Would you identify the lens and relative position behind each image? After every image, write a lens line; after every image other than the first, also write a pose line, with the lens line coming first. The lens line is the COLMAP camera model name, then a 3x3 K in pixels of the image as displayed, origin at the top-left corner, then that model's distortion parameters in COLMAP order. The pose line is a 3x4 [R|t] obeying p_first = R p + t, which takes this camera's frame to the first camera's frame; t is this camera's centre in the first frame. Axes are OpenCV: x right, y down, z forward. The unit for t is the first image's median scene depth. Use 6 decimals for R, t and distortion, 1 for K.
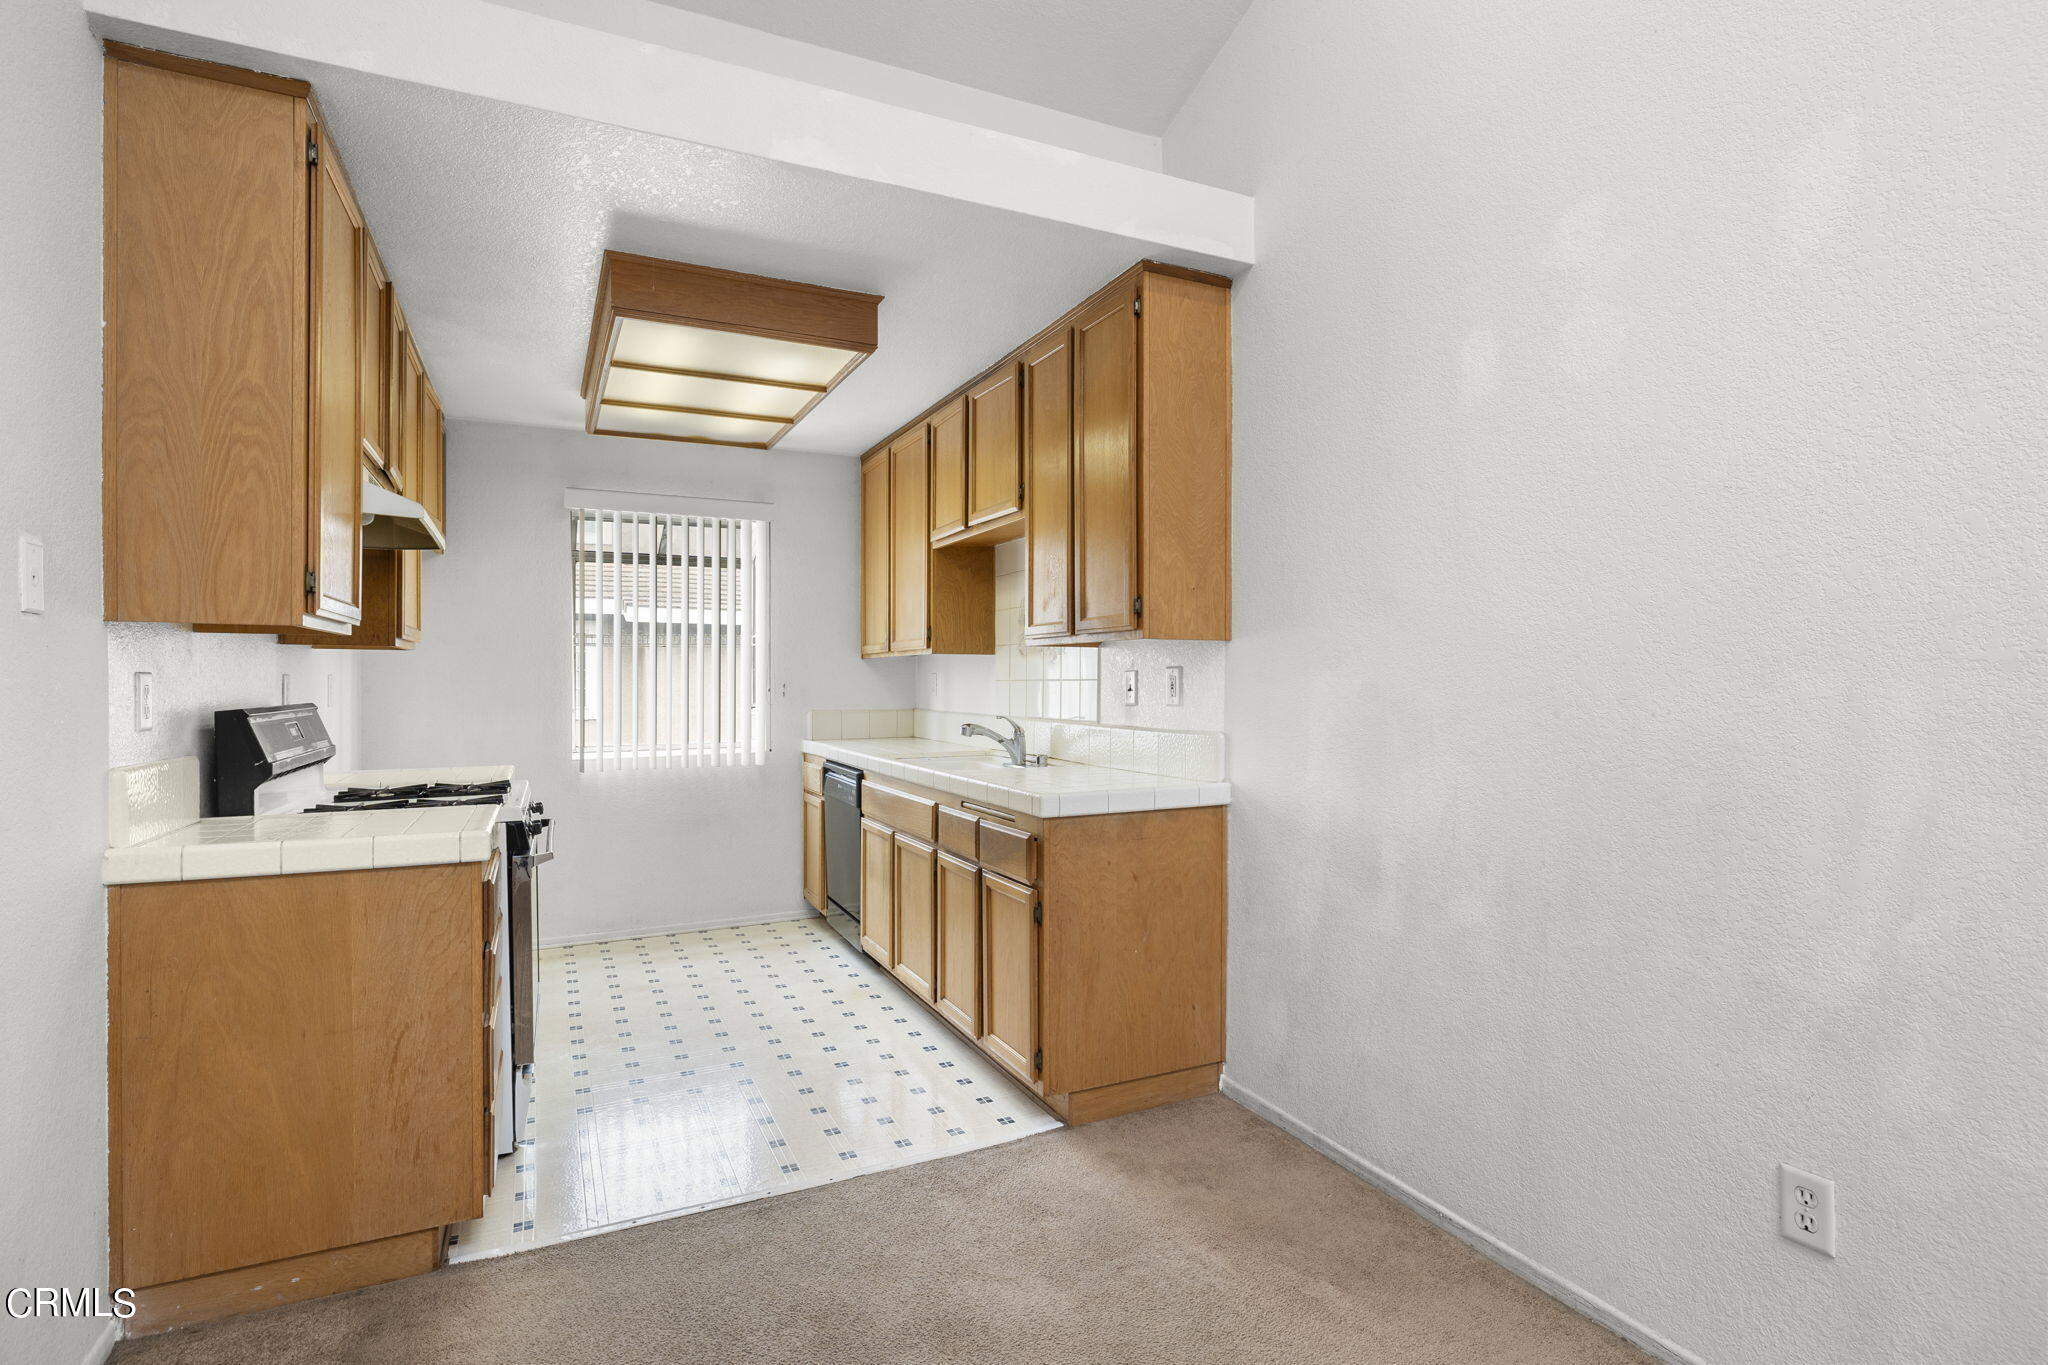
lens RADIAL K [[993.2, 0, 1027.0], [0, 993.2, 683.6], [0, 0, 1]] dist [-0.004199, -0.000515]
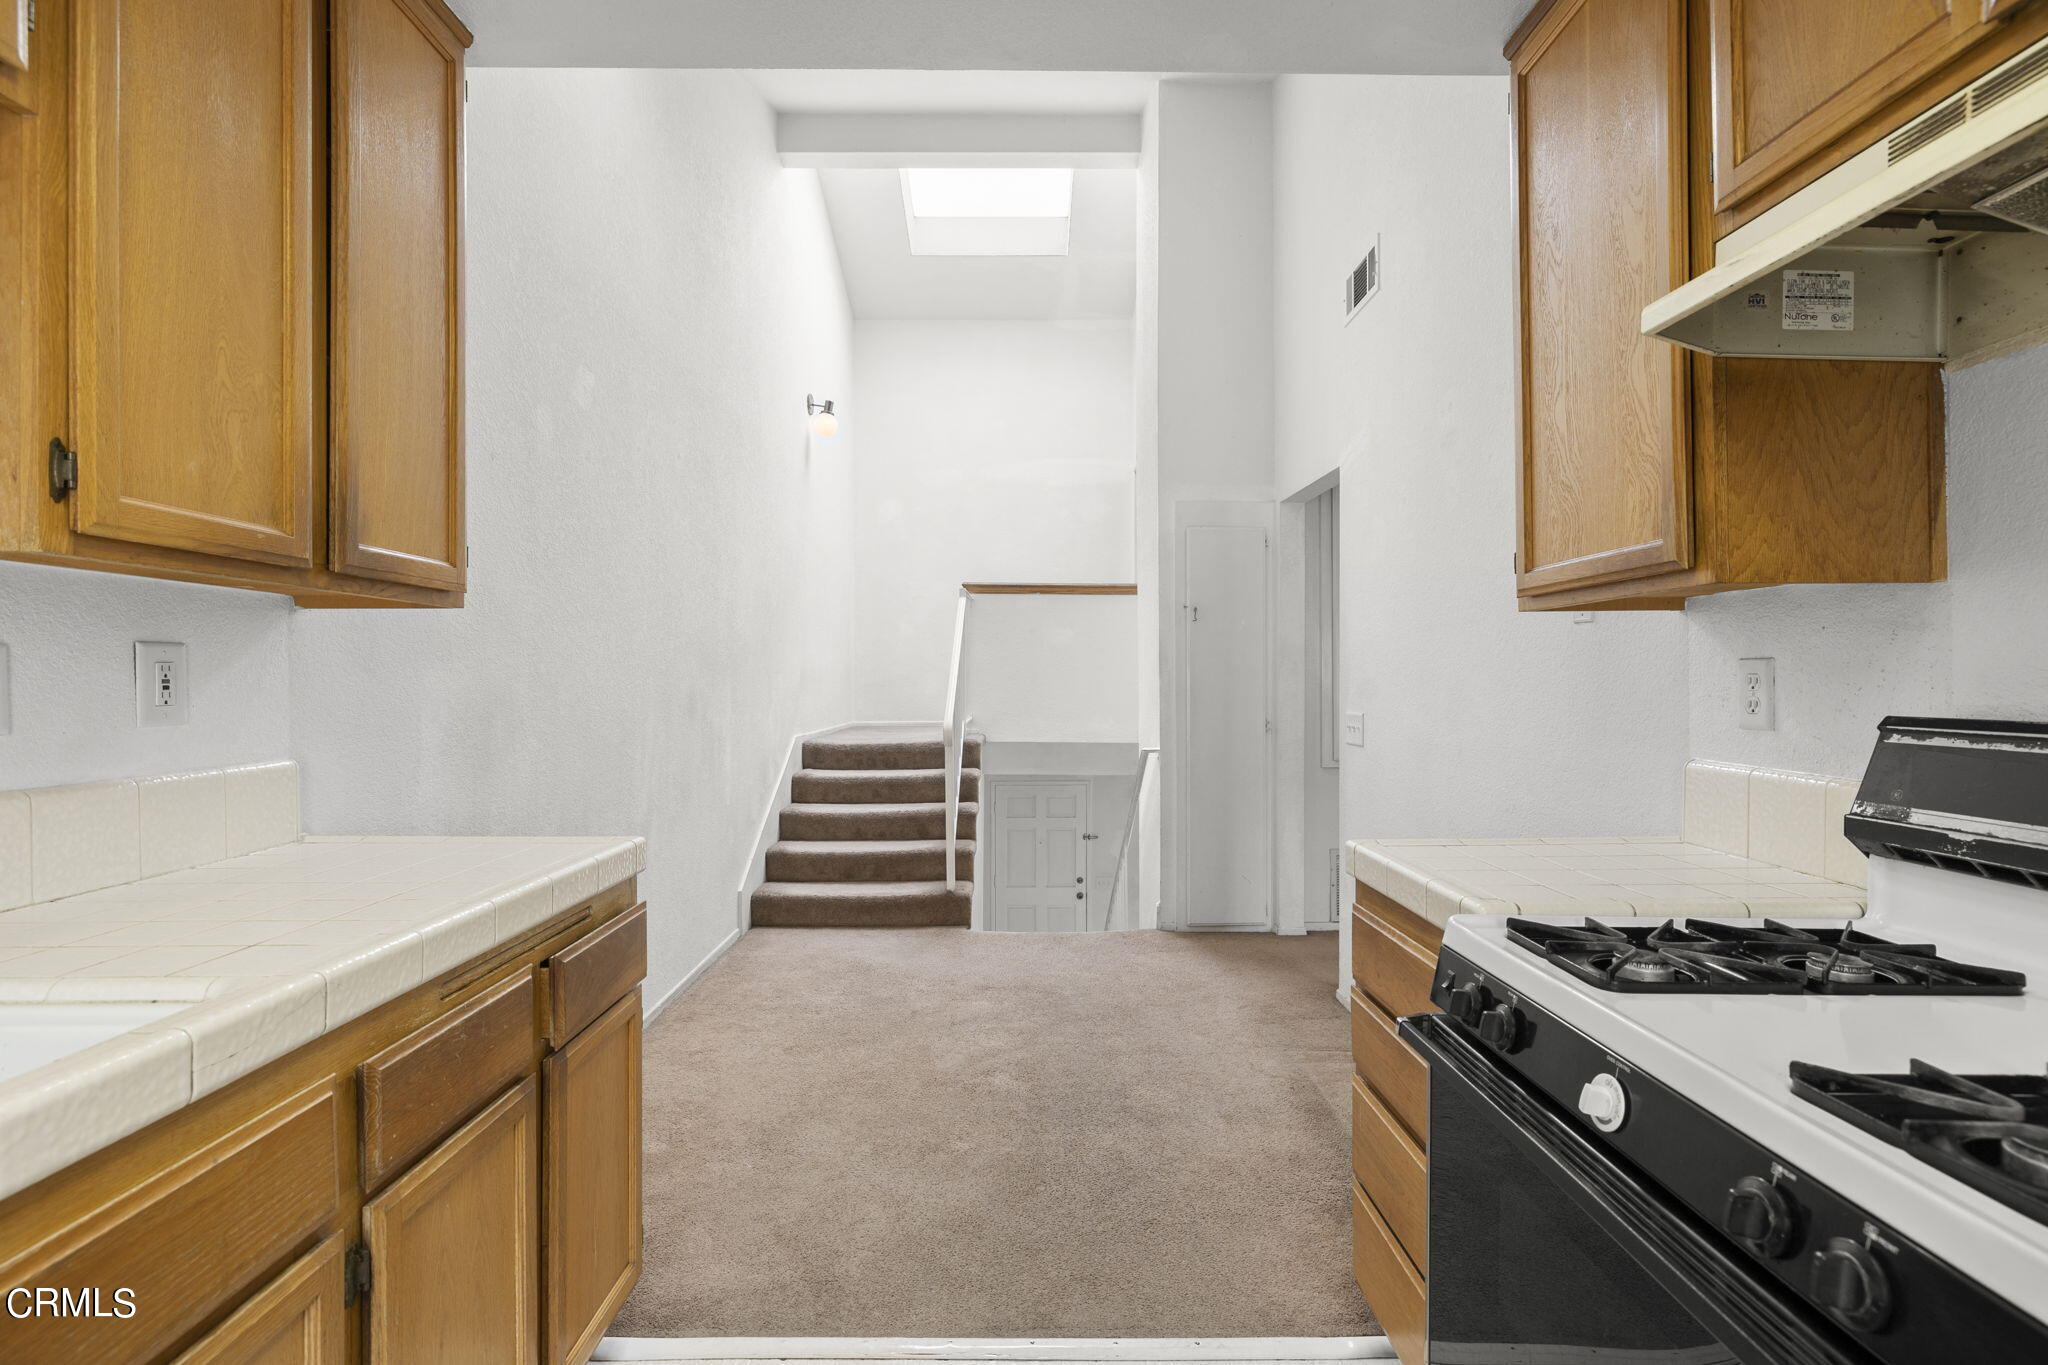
lens RADIAL K [[933.3, 0, 1022.6], [0, 933.3, 679.0], [0, 0, 1]] dist [-0.001086, -0.000019]
pose [[-0.903053, 0.003397, 0.429515, -0.343076], [0.004139, 0.999991, 0.000794, 0.001553], [-0.429509, 0.002495, -0.903059, 1.003451]]
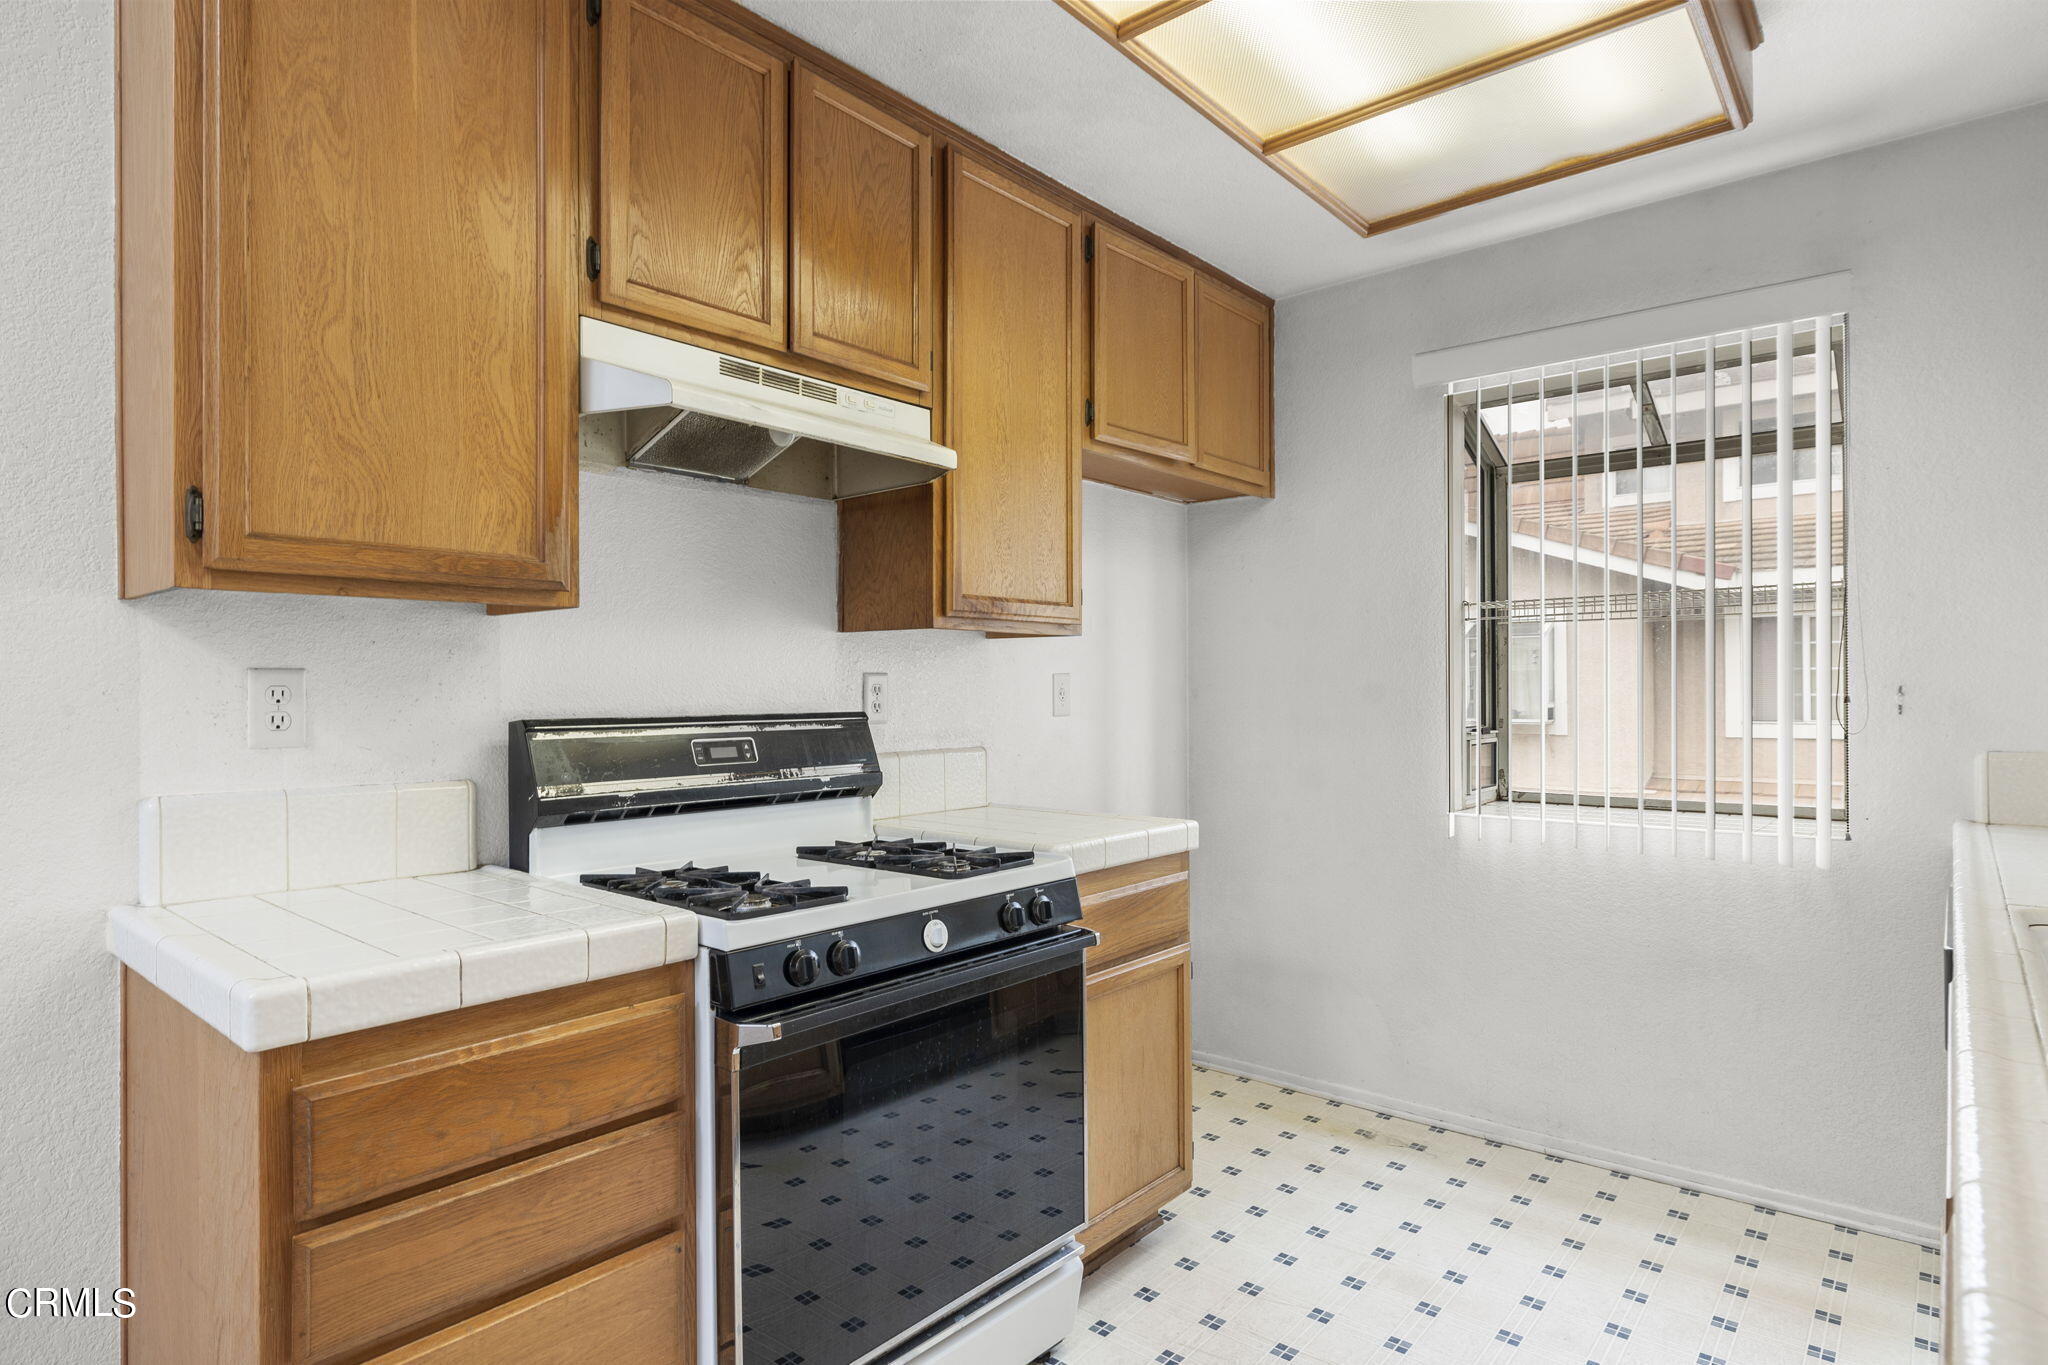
lens RADIAL K [[1110.4, 0, 1024.1], [0, 1110.4, 678.6], [0, 0, 1]] dist [-0.001497, -0.000897]
pose [[0.402907, -0.003629, -0.915234, 0.052865], [-0.000514, 0.999991, -0.004192, -0.000335], [0.915241, 0.002160, 0.402902, 0.597692]]
